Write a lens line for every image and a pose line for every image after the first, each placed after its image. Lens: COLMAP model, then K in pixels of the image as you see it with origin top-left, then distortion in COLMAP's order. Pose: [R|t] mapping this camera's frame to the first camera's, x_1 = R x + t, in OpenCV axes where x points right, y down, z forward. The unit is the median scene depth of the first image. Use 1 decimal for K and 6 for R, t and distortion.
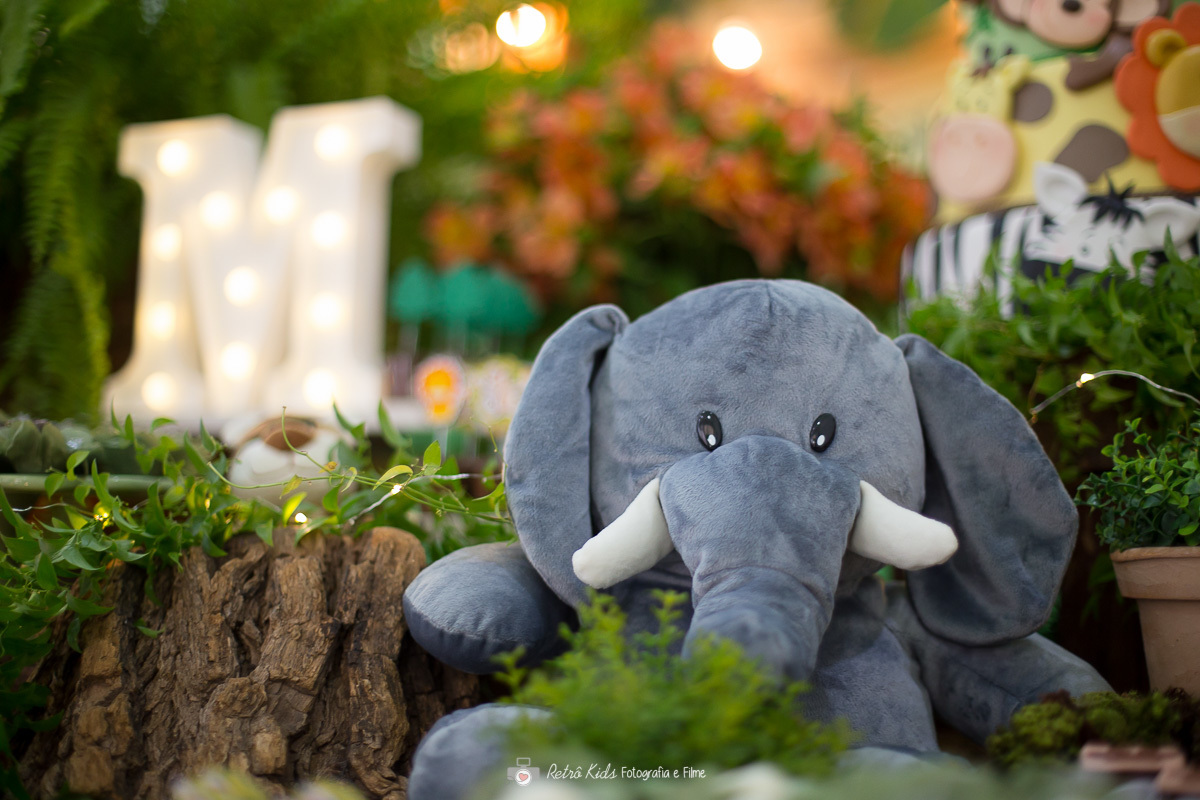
lens RADIAL K [[1796.5, 0, 599.3], [0, 1796.5, 400.0], [0, 0, 1]] dist [-0.202754, 0.000000]
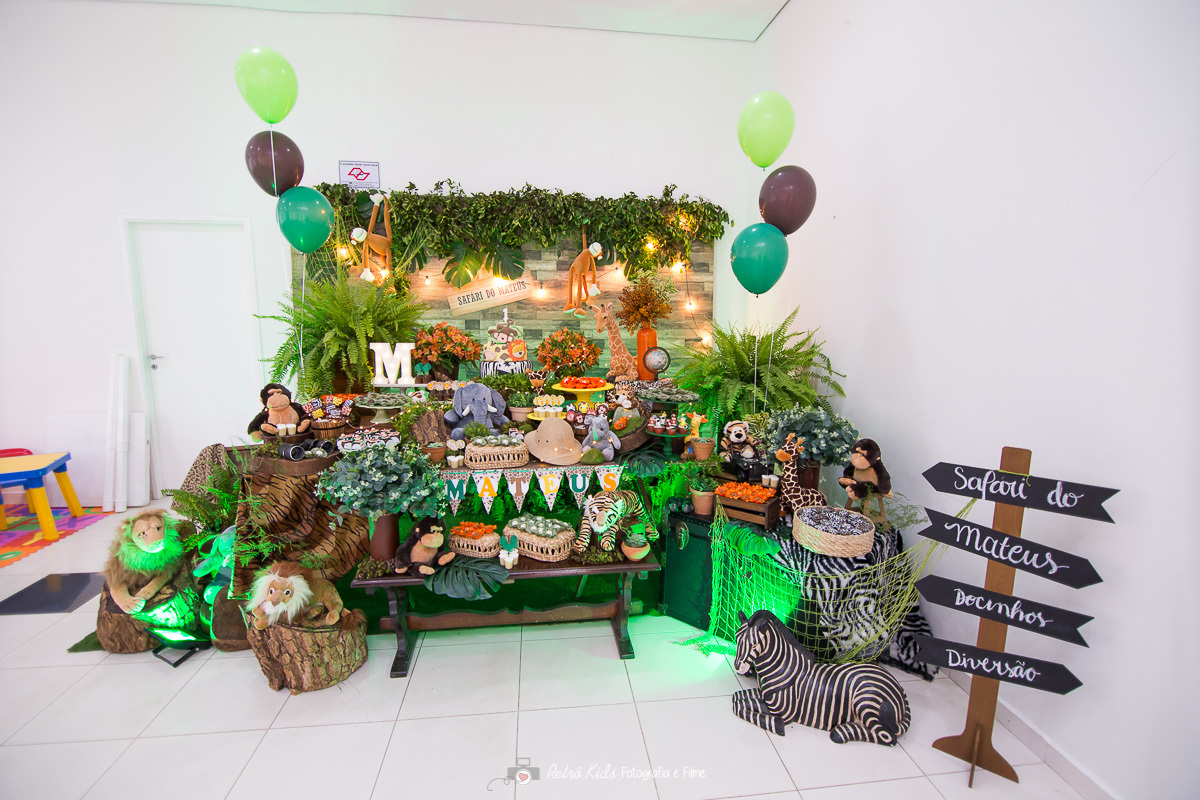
lens RADIAL K [[536.0, 0, 600.8], [0, 536.0, 399.4], [0, 0, 1]] dist [-0.001824, -0.000043]
pose [[0.869094, -0.067500, 0.490019, -0.658011], [-0.057309, 0.970234, 0.235292, -0.608917], [-0.491315, -0.232574, 0.839356, -1.611083]]
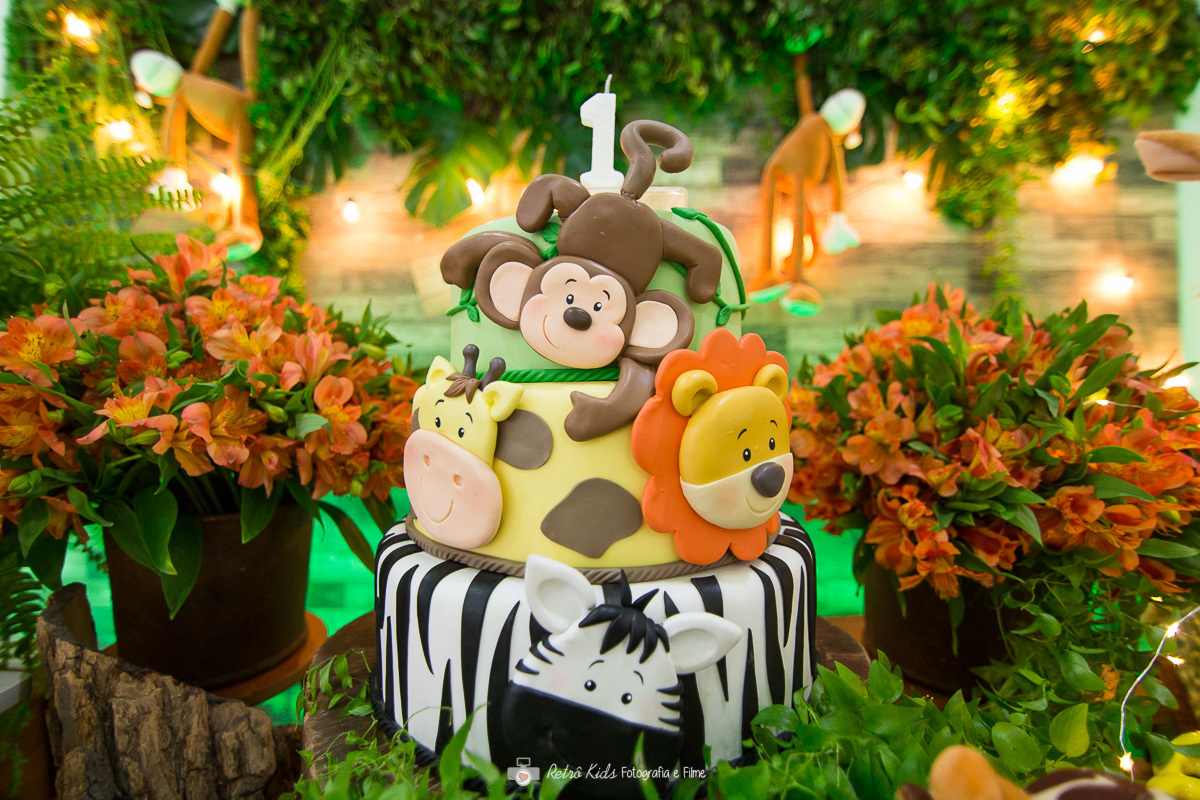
lens RADIAL K [[536.0, 0, 599.2], [0, 536.0, 399.3], [0, 0, 1]] dist [-0.001824, -0.000043]
pose [[0.917135, -0.015151, 0.398288, 0.186901], [-0.045493, 0.988768, 0.142368, -0.232754], [-0.395971, -0.148690, 0.906145, 0.796440]]
